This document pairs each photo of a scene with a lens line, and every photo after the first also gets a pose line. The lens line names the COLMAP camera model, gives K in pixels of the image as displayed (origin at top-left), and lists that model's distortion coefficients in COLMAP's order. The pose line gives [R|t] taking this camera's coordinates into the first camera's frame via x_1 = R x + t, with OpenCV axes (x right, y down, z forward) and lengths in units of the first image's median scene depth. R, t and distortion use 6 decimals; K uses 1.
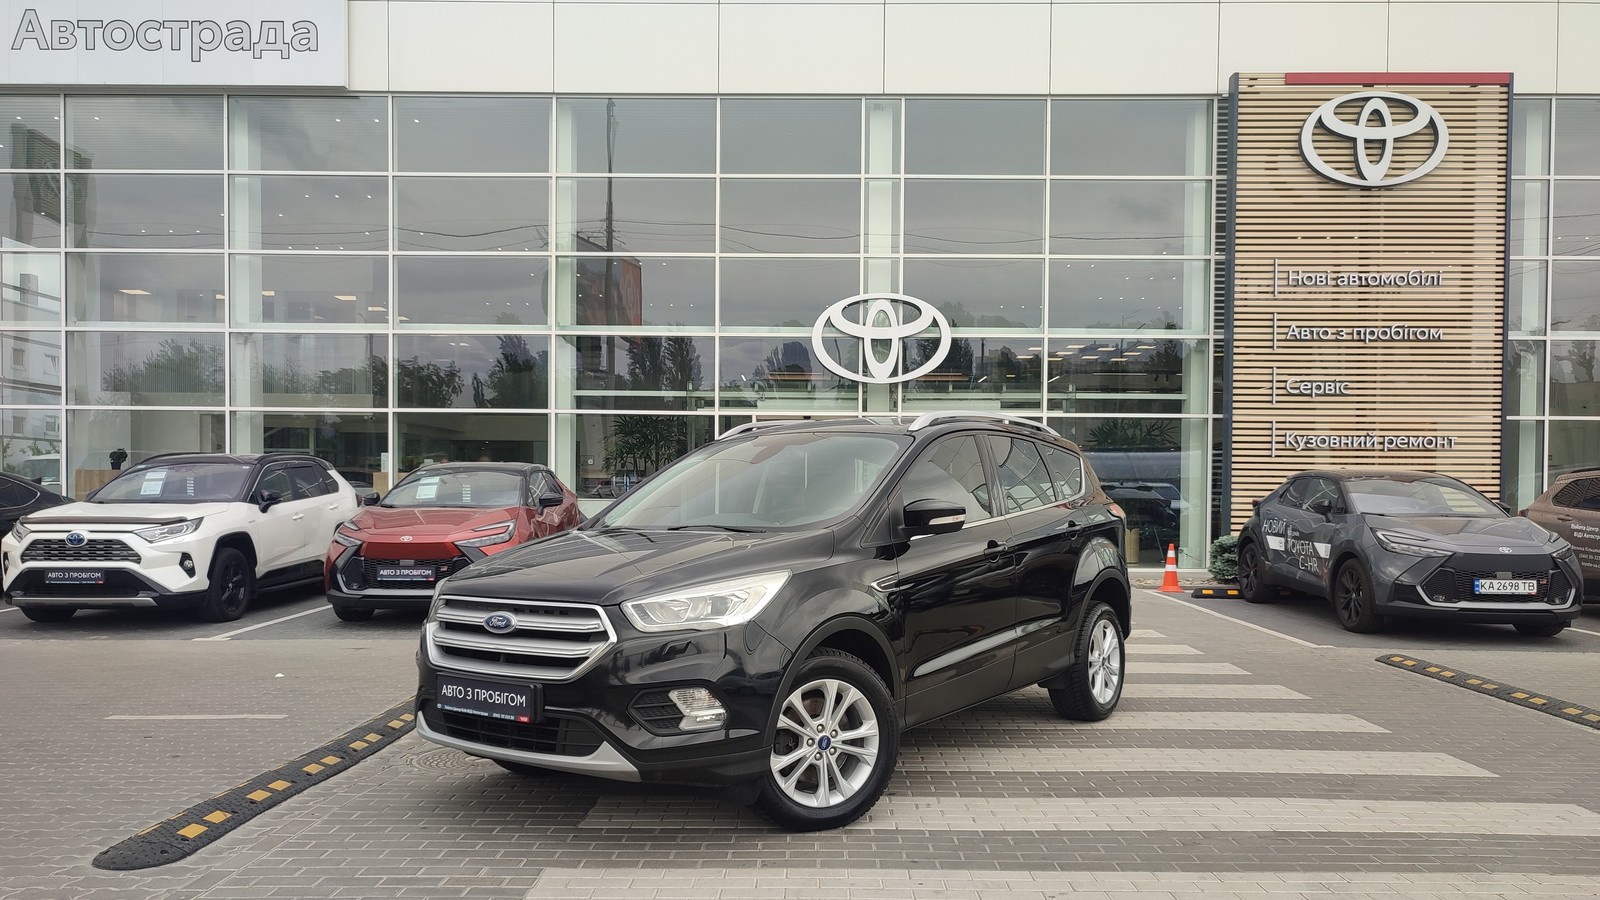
lens RADIAL K [[1221.2, 0, 798.6], [0, 1221.2, 510.6], [0, 0, 1]] dist [0.042144, -0.036375]
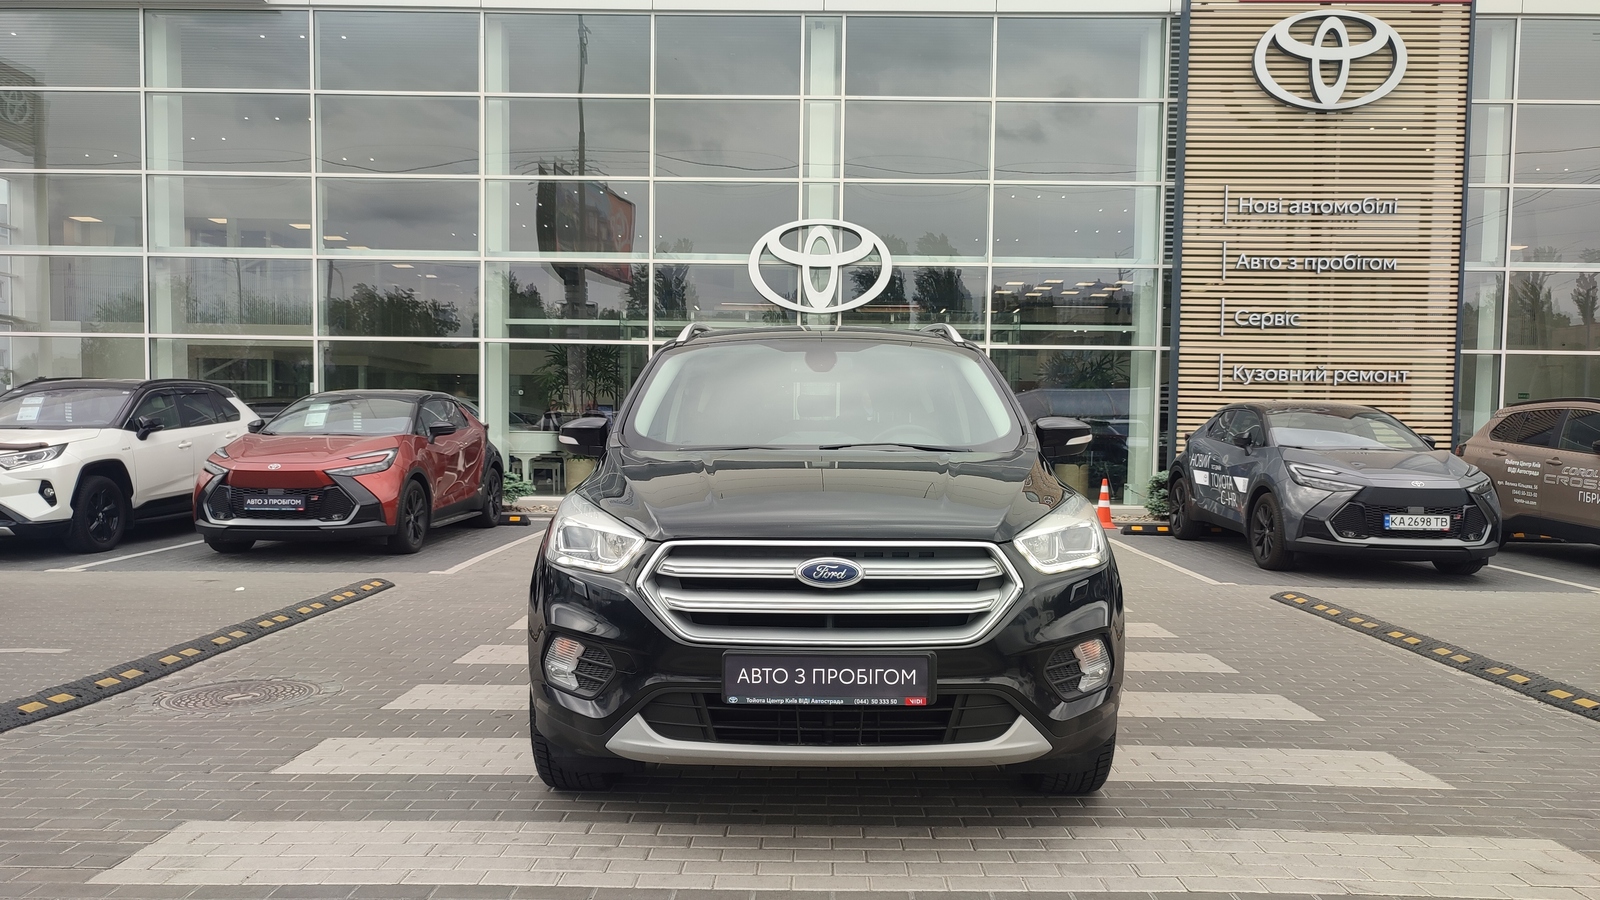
lens RADIAL K [[1221.3, 0, 799.6], [0, 1221.3, 490.5], [0, 0, 1]] dist [0.039530, -0.030479]
pose [[0.999985, 0.005191, -0.001817, 0.056095], [-0.005127, 0.999424, 0.033544, 0.004368], [0.001990, -0.033534, 0.999436, 0.026005]]
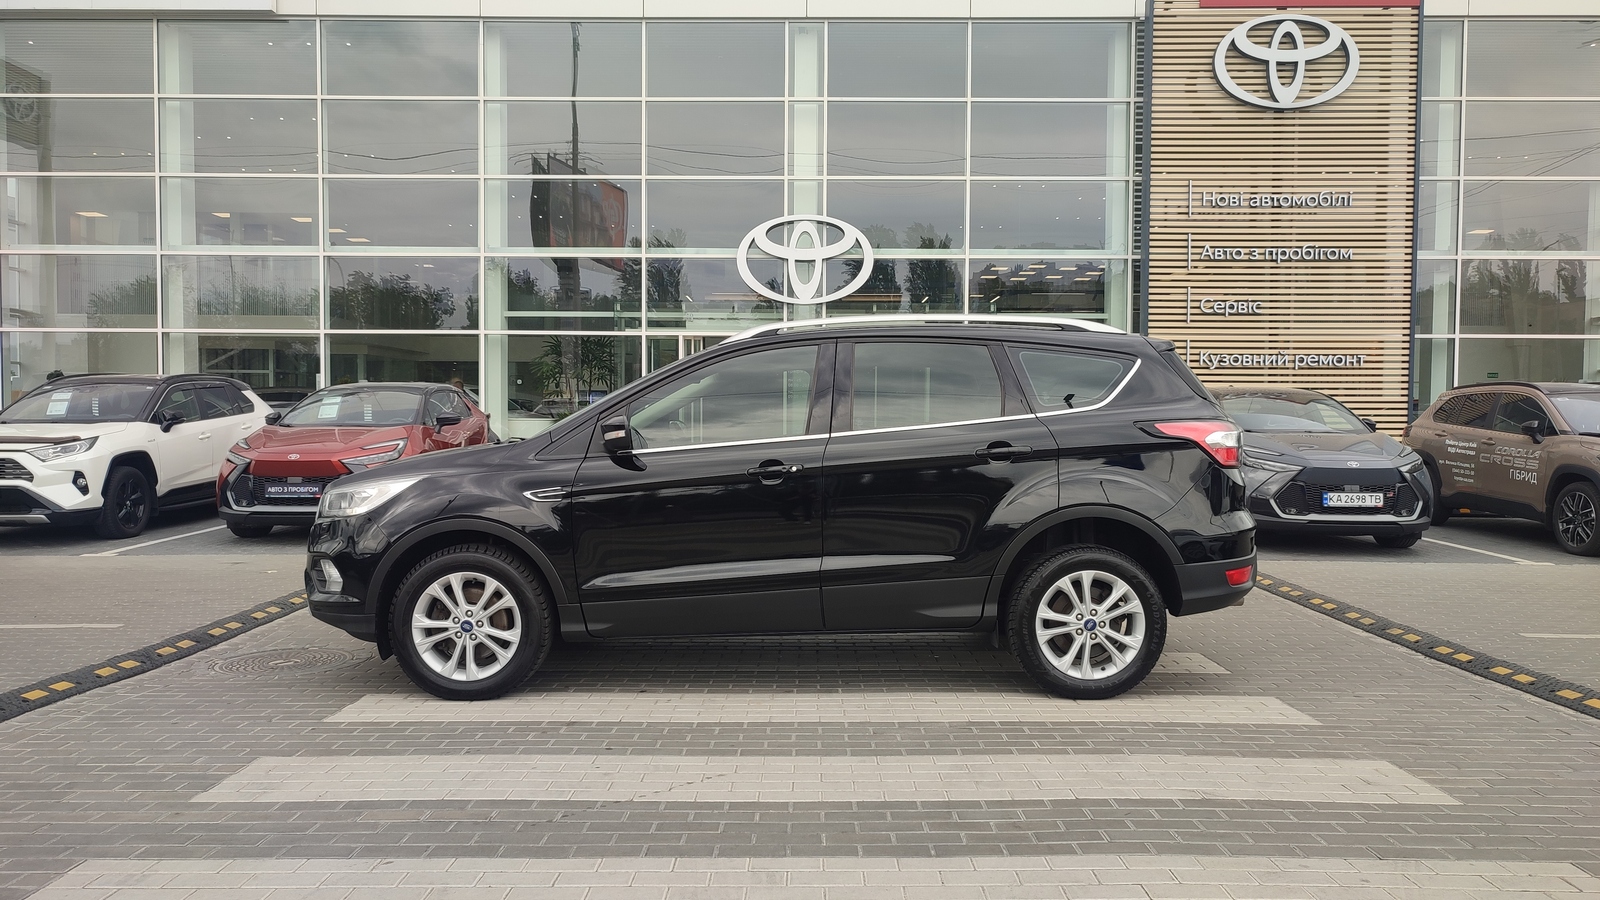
lens RADIAL K [[1223.2, 0, 800.0], [0, 1223.2, 450.0], [0, 0, 1]] dist [0.031633, -0.007041]
pose [[0.999990, -0.003125, 0.003058, 0.061991], [0.003077, 0.999874, 0.015595, 0.001476], [-0.003106, -0.015585, 0.999874, -0.018881]]
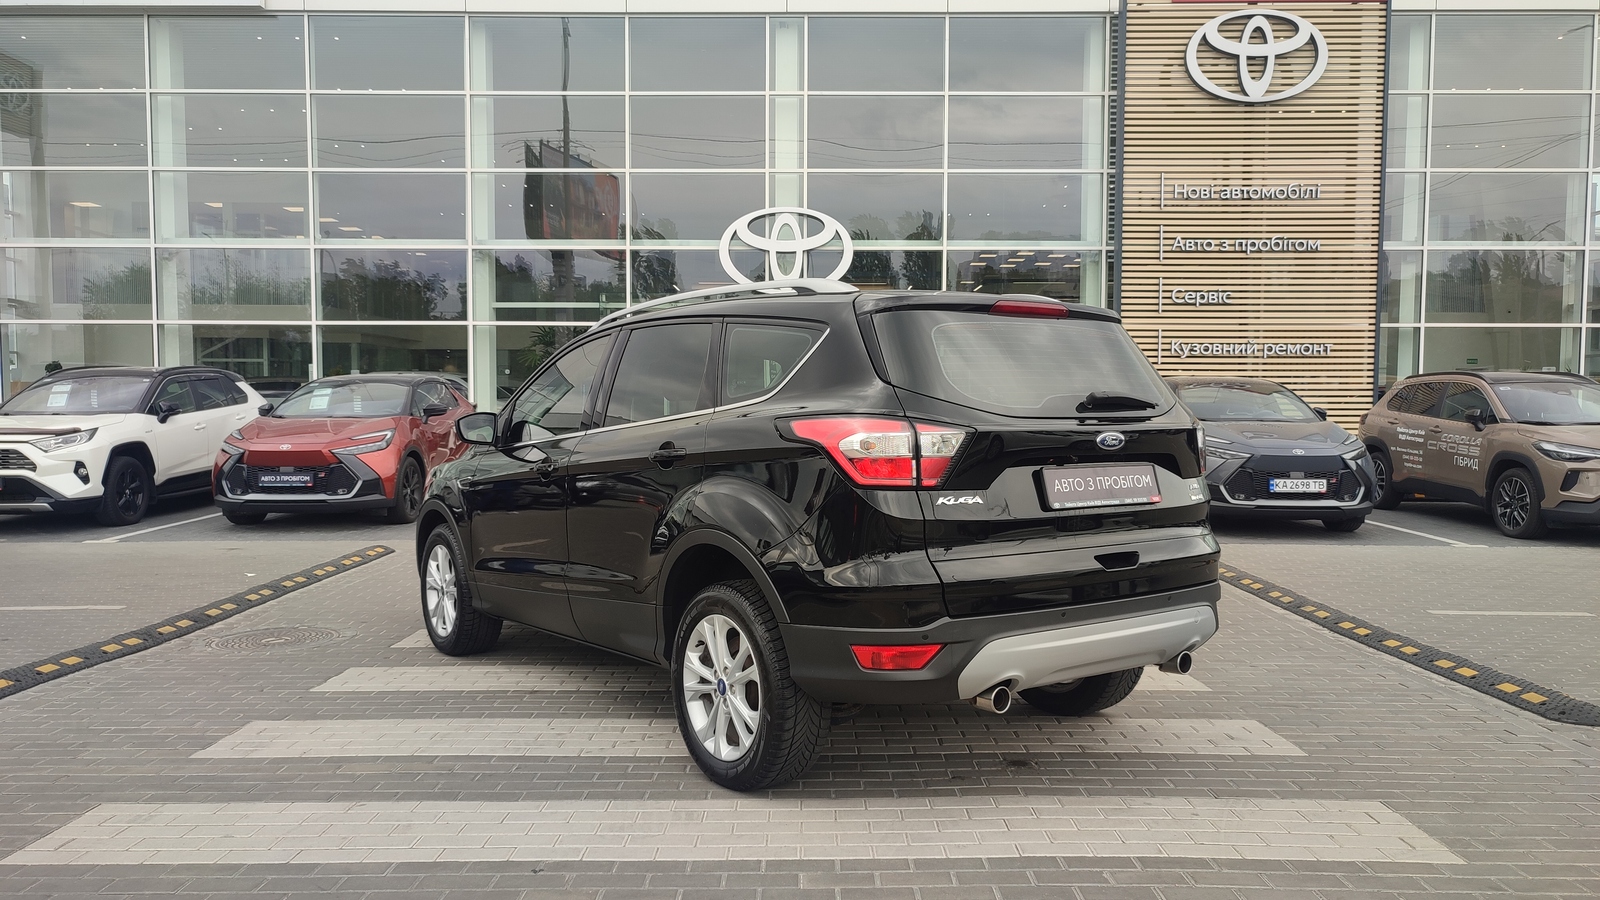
lens RADIAL K [[1226.7, 0, 800.0], [0, 1226.7, 462.0], [0, 0, 1]] dist [0.027561, 0.000313]
pose [[0.999975, -0.005674, 0.004291, 0.076574], [0.005510, 0.999286, 0.037368, -0.001203], [-0.004500, -0.037344, 0.999292, -0.048171]]
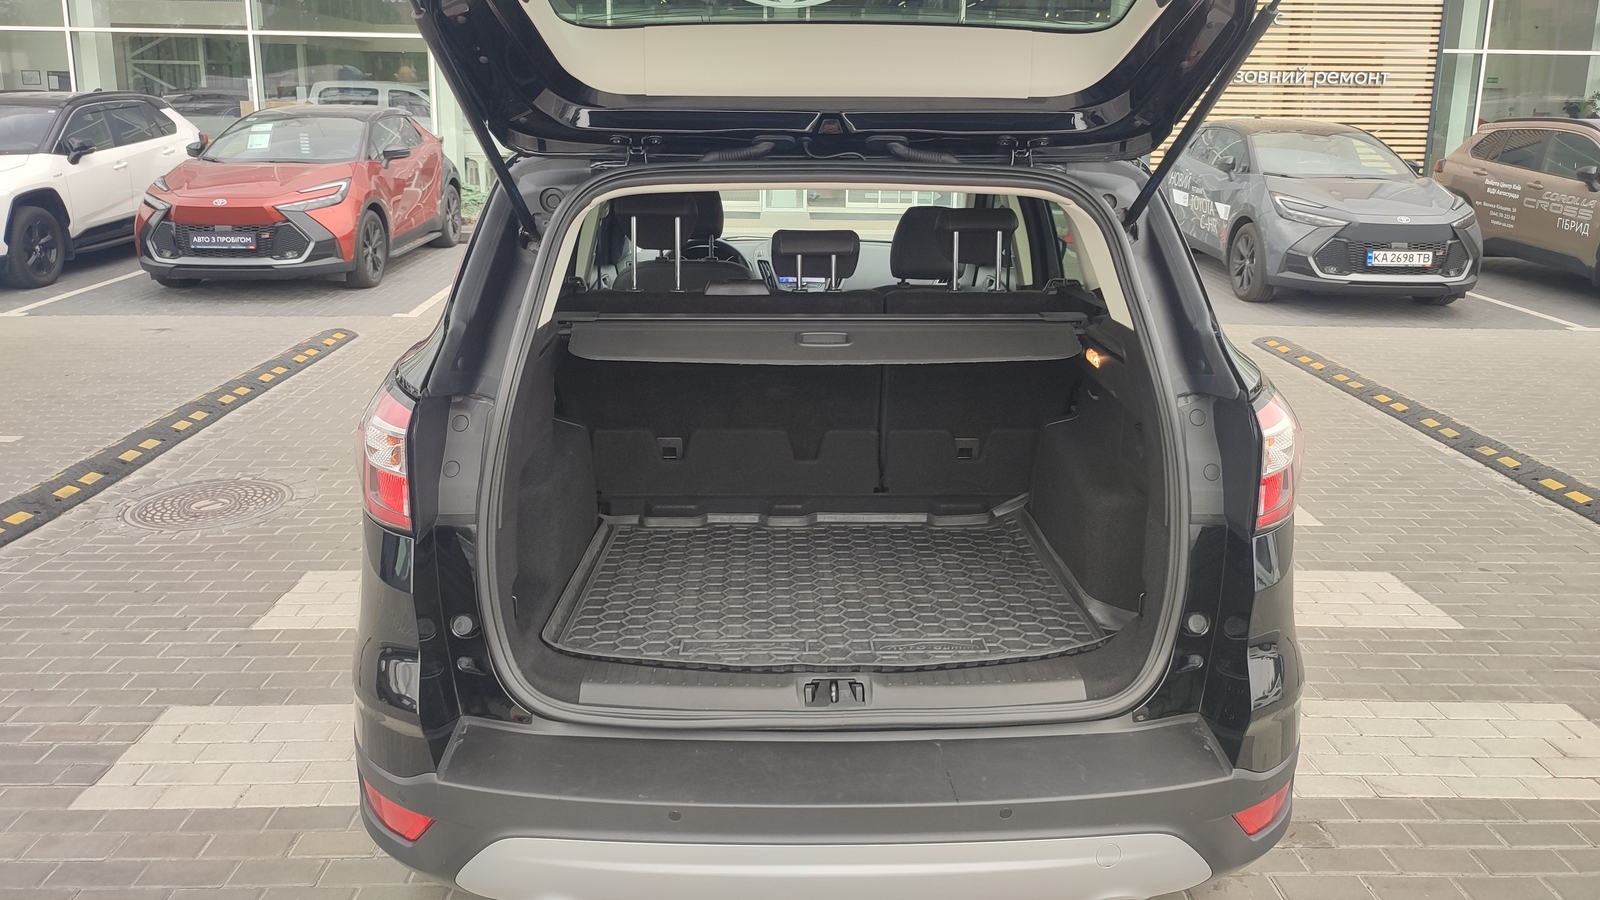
lens RADIAL K [[1218.6, 0, 804.1], [0, 1218.6, 348.1], [0, 0, 1]] dist [0.051649, -0.053396]
pose [[0.999324, -0.001736, 0.036729, 0.047504], [-0.005208, 0.982134, 0.188112, -0.027174], [-0.036400, -0.188176, 0.981461, 0.044579]]
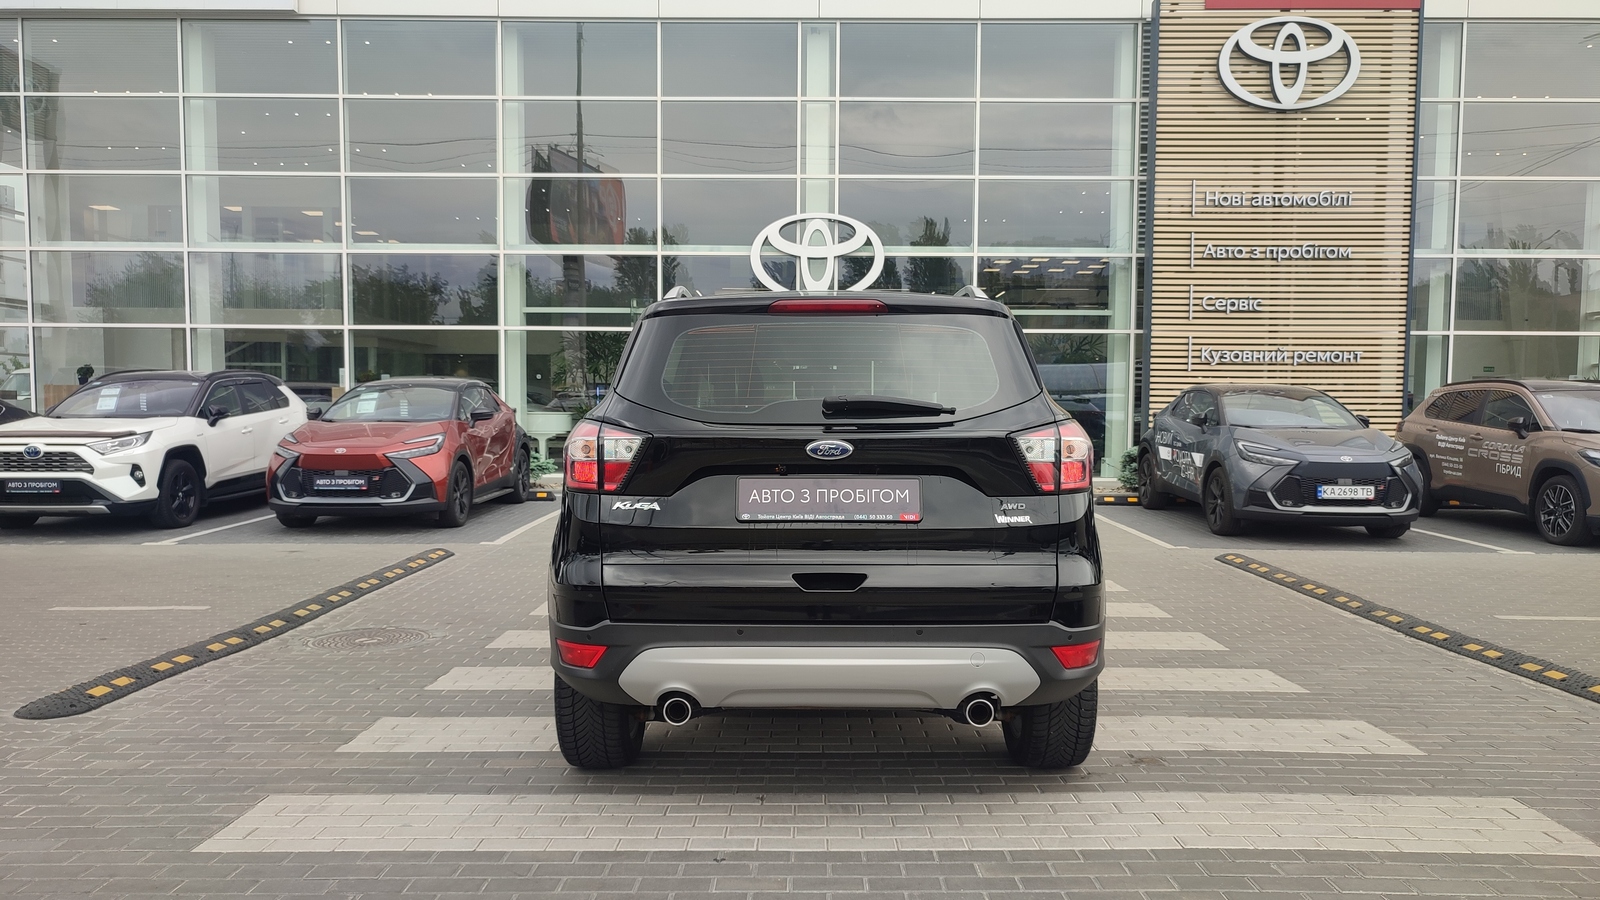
lens RADIAL K [[1228.2, 0, 799.2], [0, 1228.2, 479.7], [0, 0, 1]] dist [0.029163, -0.006259]
pose [[0.999986, -0.002437, 0.004627, 0.048769], [0.002217, 0.998892, 0.047013, -0.001179], [-0.004736, -0.047003, 0.998884, -0.054238]]
